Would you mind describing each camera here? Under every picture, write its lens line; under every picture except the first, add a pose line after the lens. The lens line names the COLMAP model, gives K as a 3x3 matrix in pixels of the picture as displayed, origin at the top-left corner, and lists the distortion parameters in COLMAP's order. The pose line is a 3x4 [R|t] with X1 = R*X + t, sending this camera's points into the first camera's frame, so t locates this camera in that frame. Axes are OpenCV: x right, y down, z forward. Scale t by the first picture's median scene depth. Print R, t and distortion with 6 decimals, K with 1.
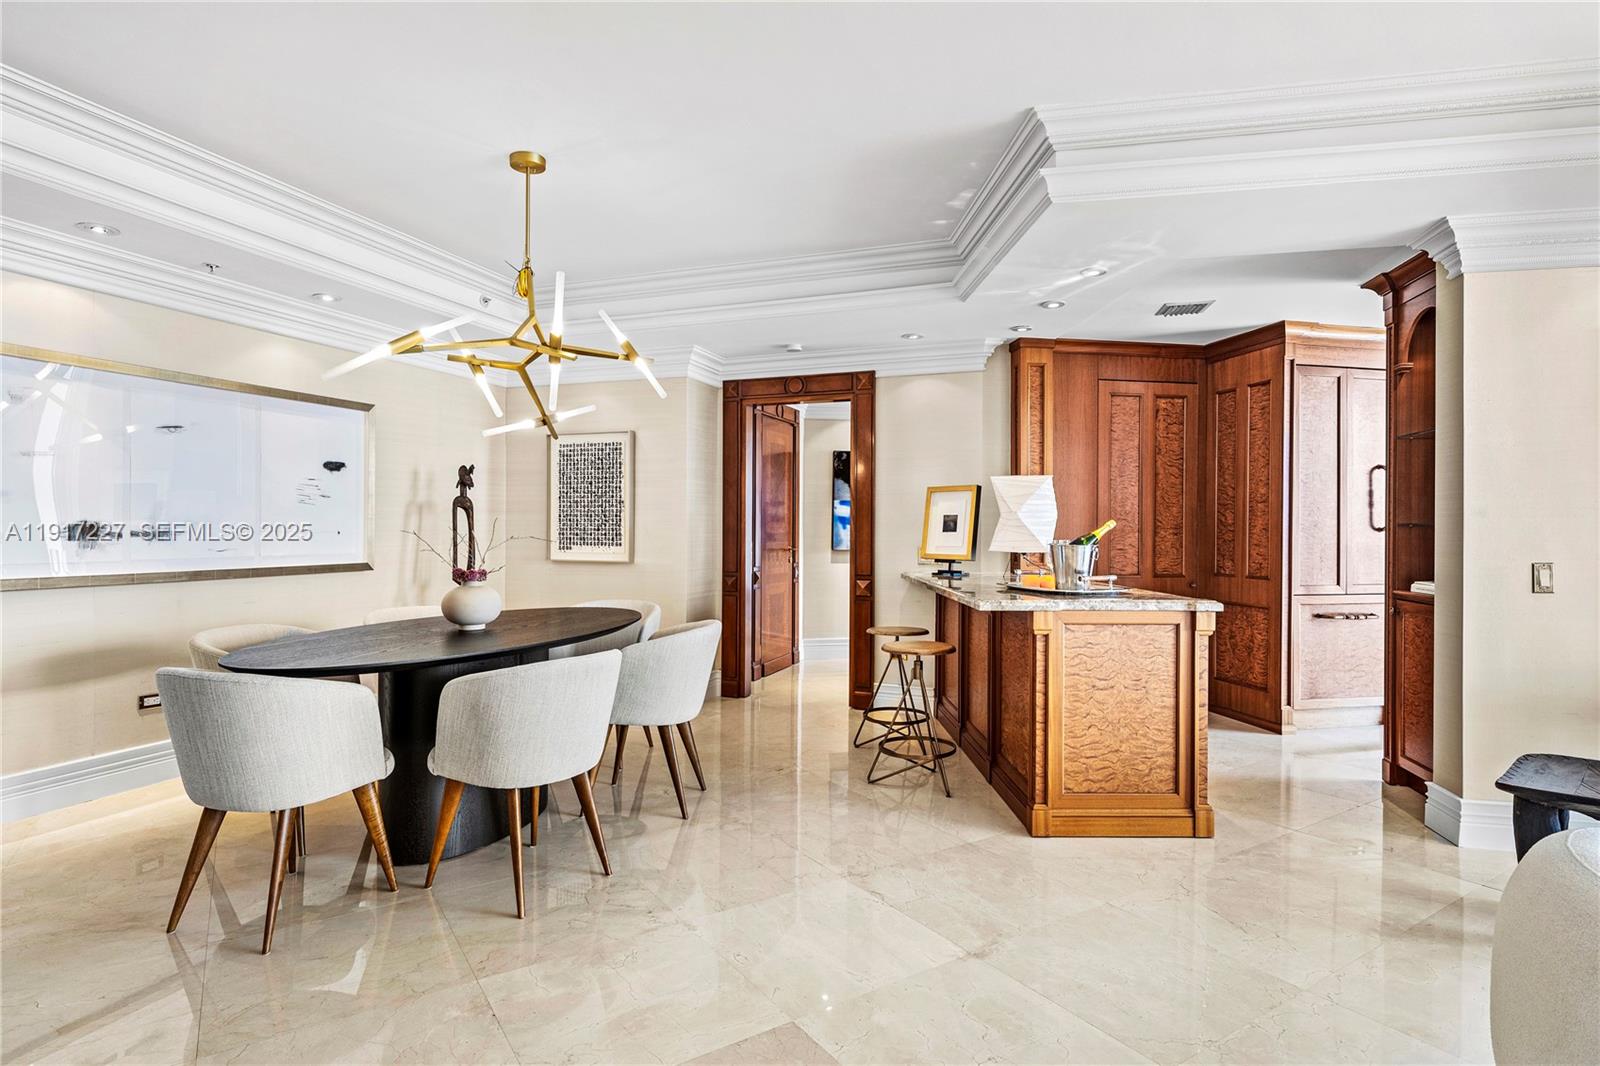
lens RADIAL K [[838.3, 0, 795.9], [0, 838.3, 529.2], [0, 0, 1]] dist [0.000480, 0.000065]
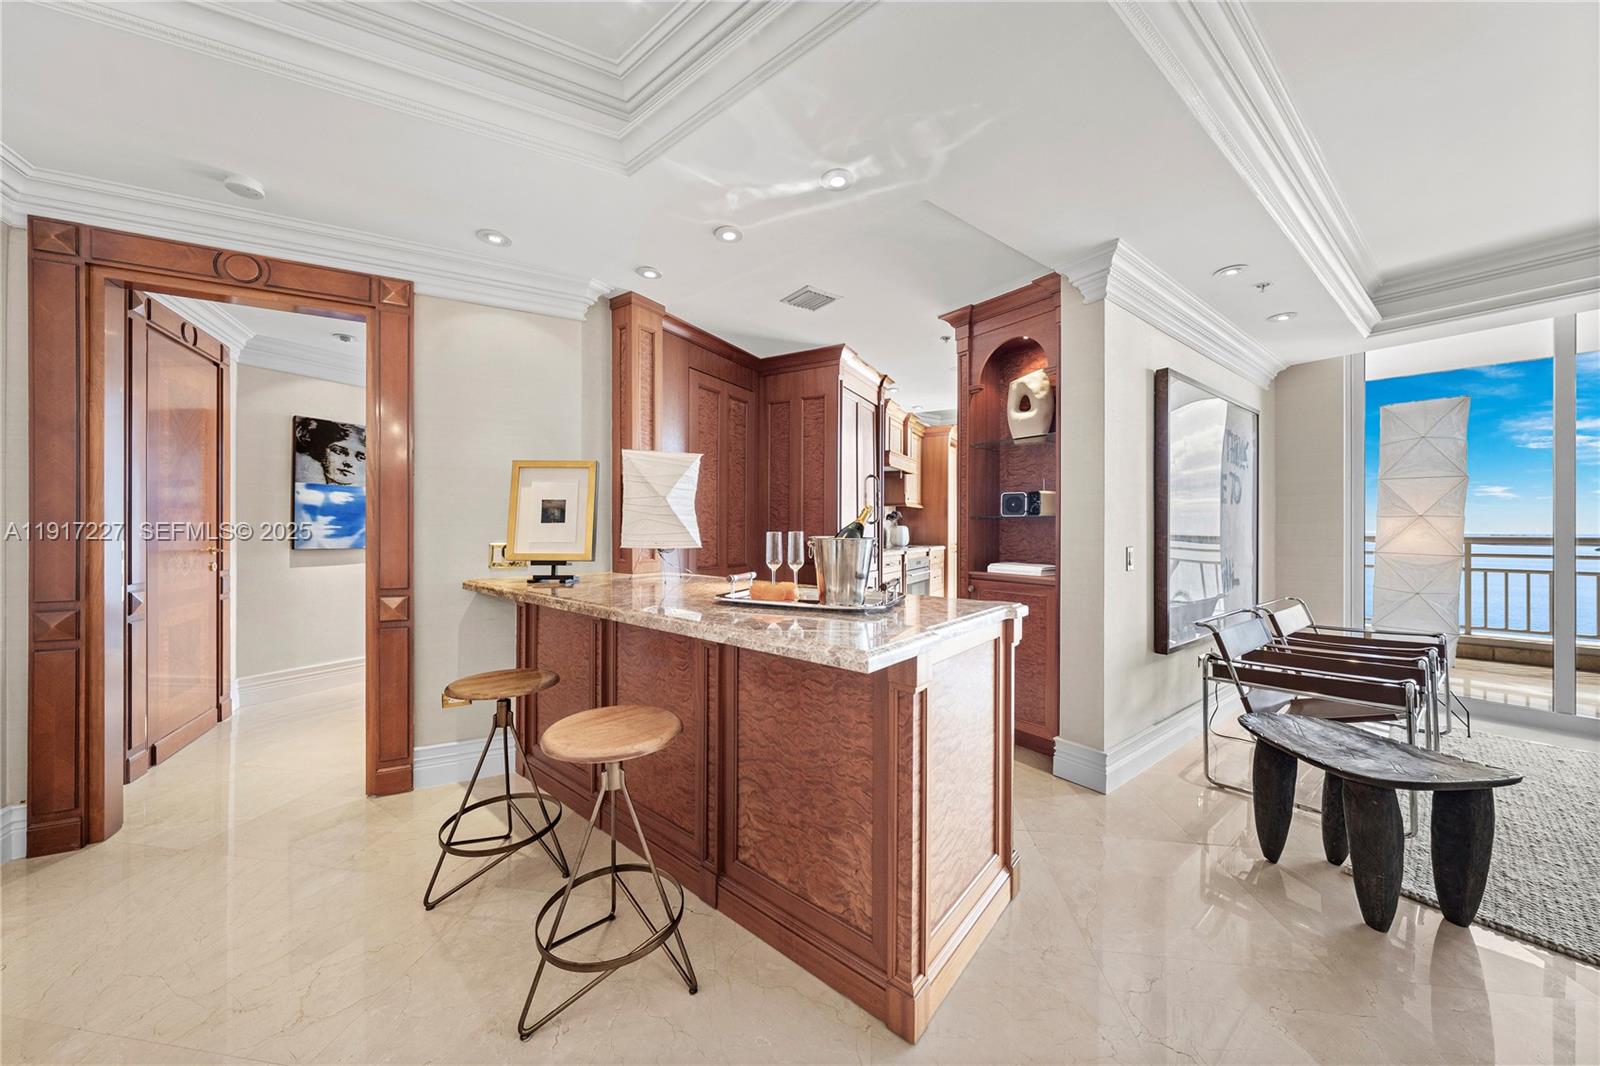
lens RADIAL K [[546.4, 0, 801.8], [0, 546.4, 530.5], [0, 0, 1]] dist [-0.002566, 0.000253]
pose [[0.661973, -0.004729, 0.749513, -0.029168], [-0.000789, 0.999975, 0.007006, 0.006076], [-0.749527, -0.005229, 0.661953, 0.498687]]
